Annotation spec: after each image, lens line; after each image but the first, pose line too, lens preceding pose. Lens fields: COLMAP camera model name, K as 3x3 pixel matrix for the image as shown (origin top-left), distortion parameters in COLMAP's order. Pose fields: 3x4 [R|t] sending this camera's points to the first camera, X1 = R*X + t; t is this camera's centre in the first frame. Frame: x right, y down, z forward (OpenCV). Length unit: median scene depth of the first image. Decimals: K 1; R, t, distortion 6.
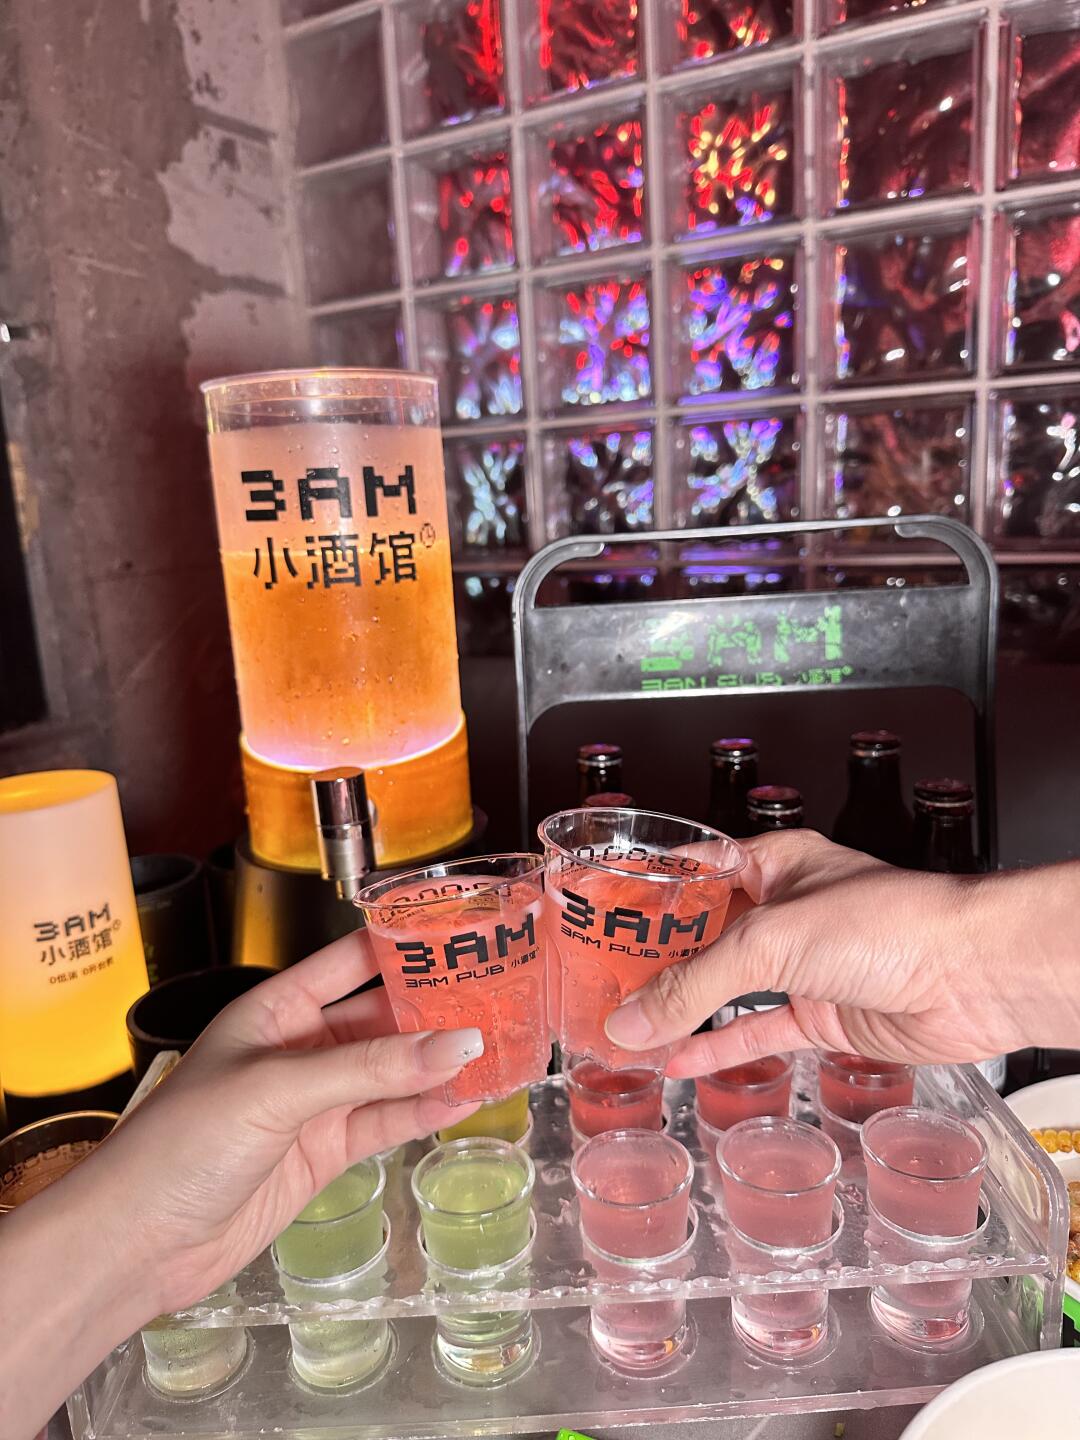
lens RADIAL K [[1012.9, 0, 540.0], [0, 1012.9, 720.0], [0, 0, 1]] dist [0.099115, -0.313739]
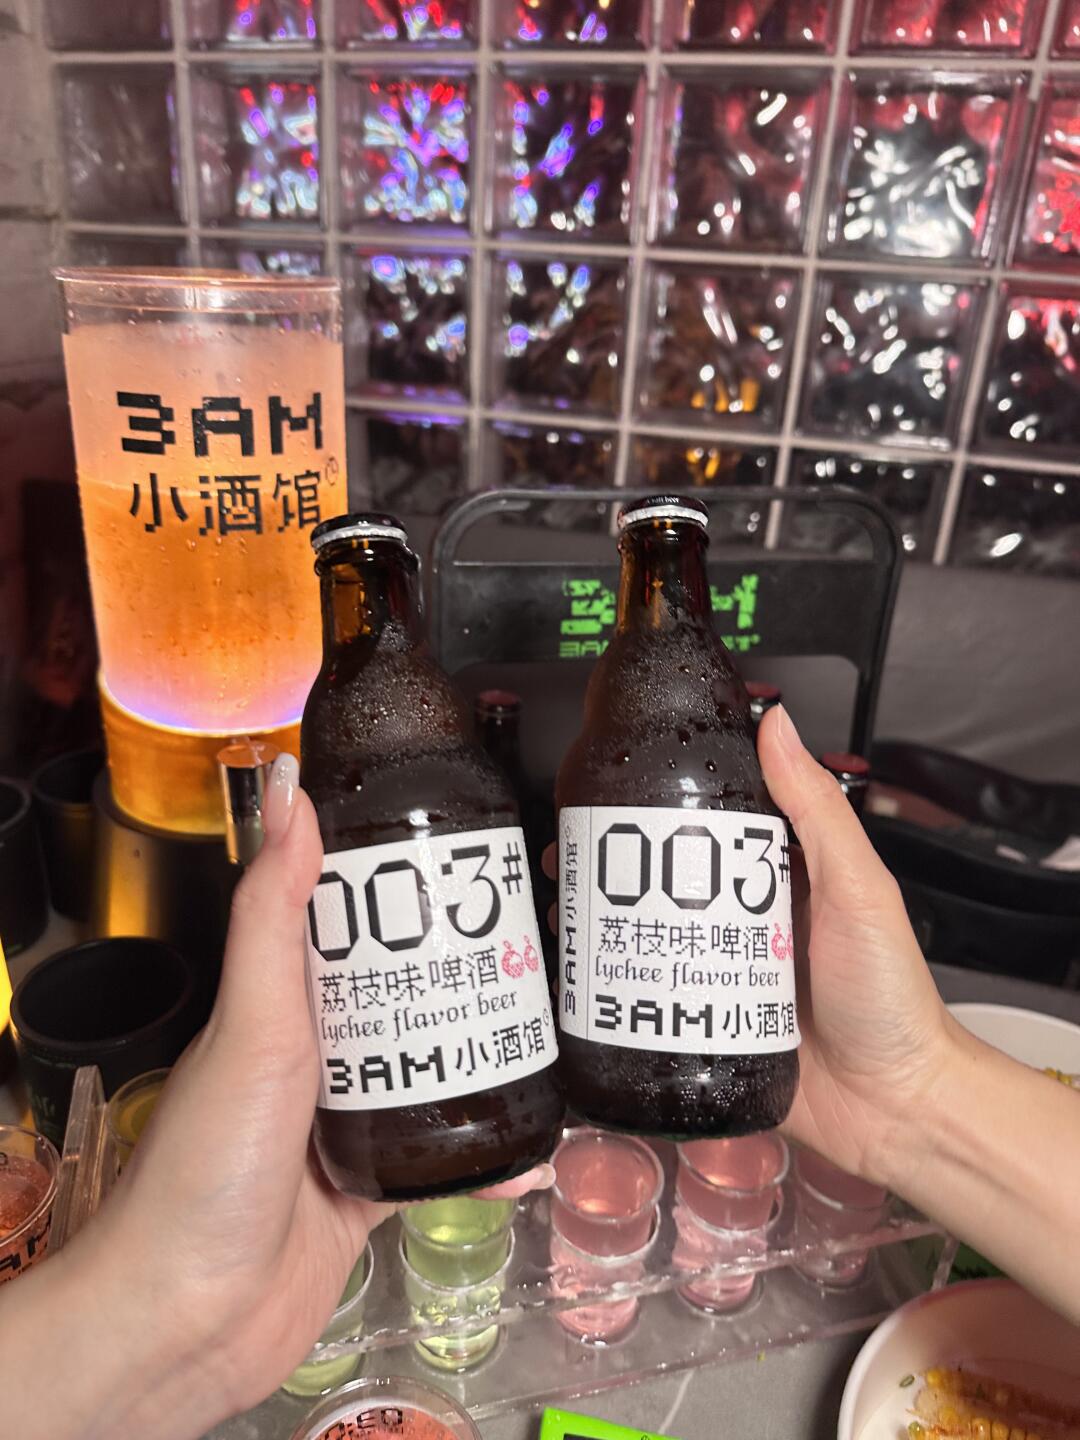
lens RADIAL K [[1015.8, 0, 540.0], [0, 1015.8, 720.0], [0, 0, 1]] dist [0.004724, -0.065313]
pose [[0.966448, -0.000462, 0.256863, -0.167645], [-0.050814, 0.979892, 0.192950, -0.153726], [-0.251787, -0.199528, 0.946991, 0.078658]]
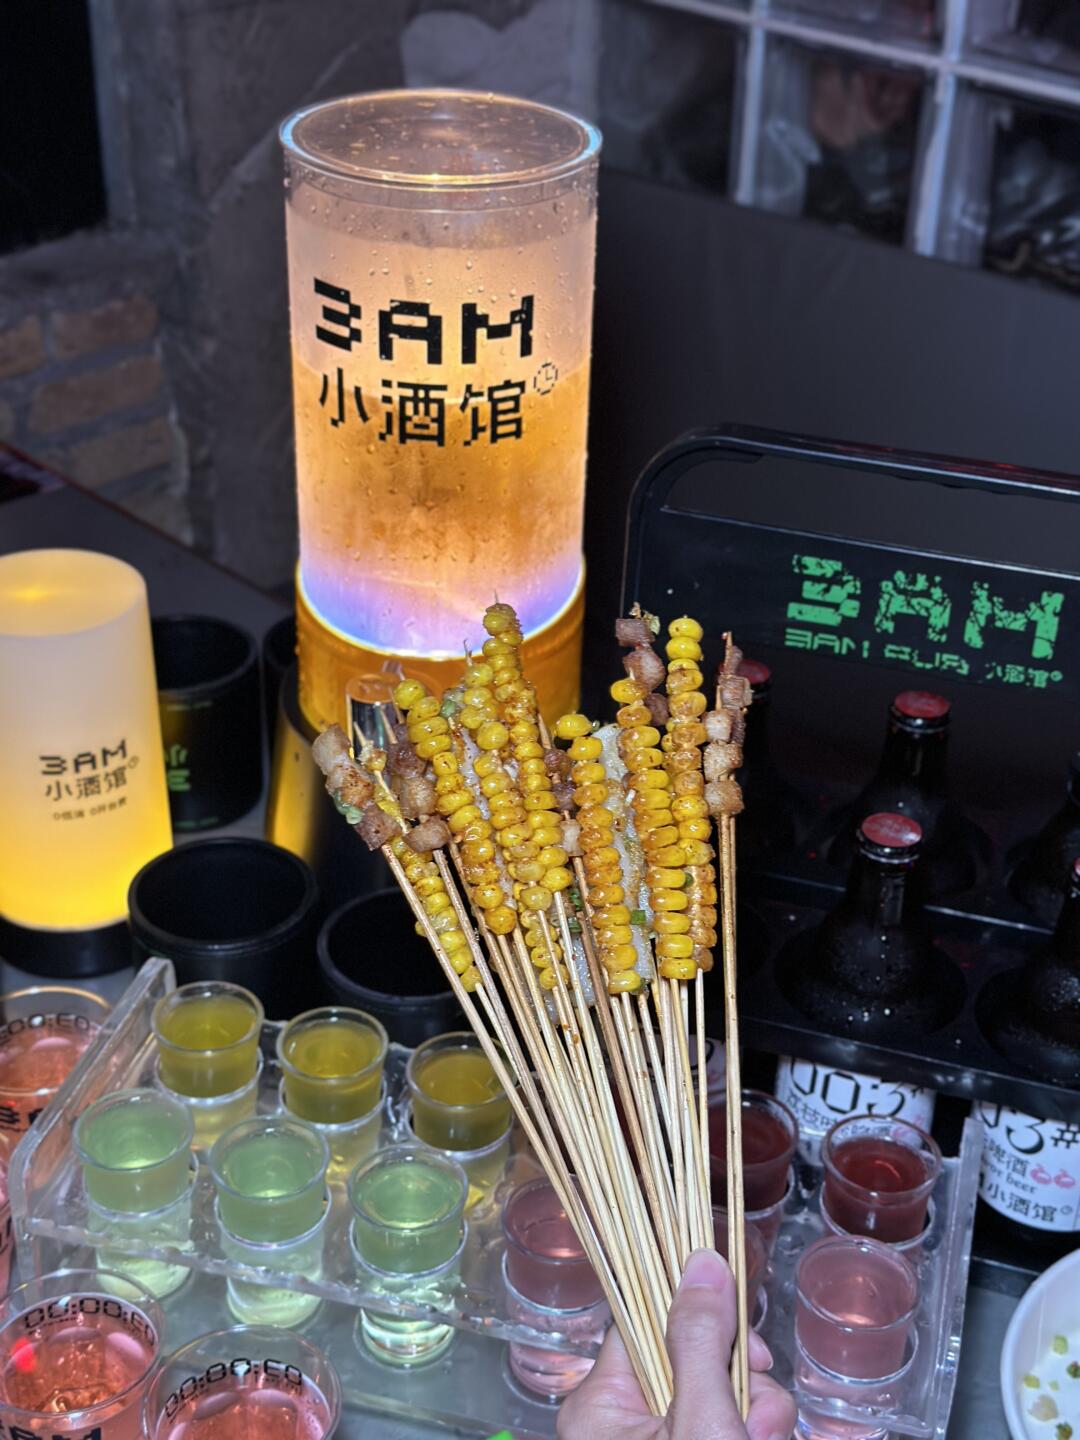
lens RADIAL K [[2036.9, 0, 540.0], [0, 2036.9, 720.0], [0, 0, 1]] dist [-0.006332, 0.101565]
pose [[0.954929, 0.215058, -0.204597, 0.252594], [-0.135009, 0.928521, 0.345862, -0.479276], [0.264353, -0.302651, 0.915707, -0.459776]]
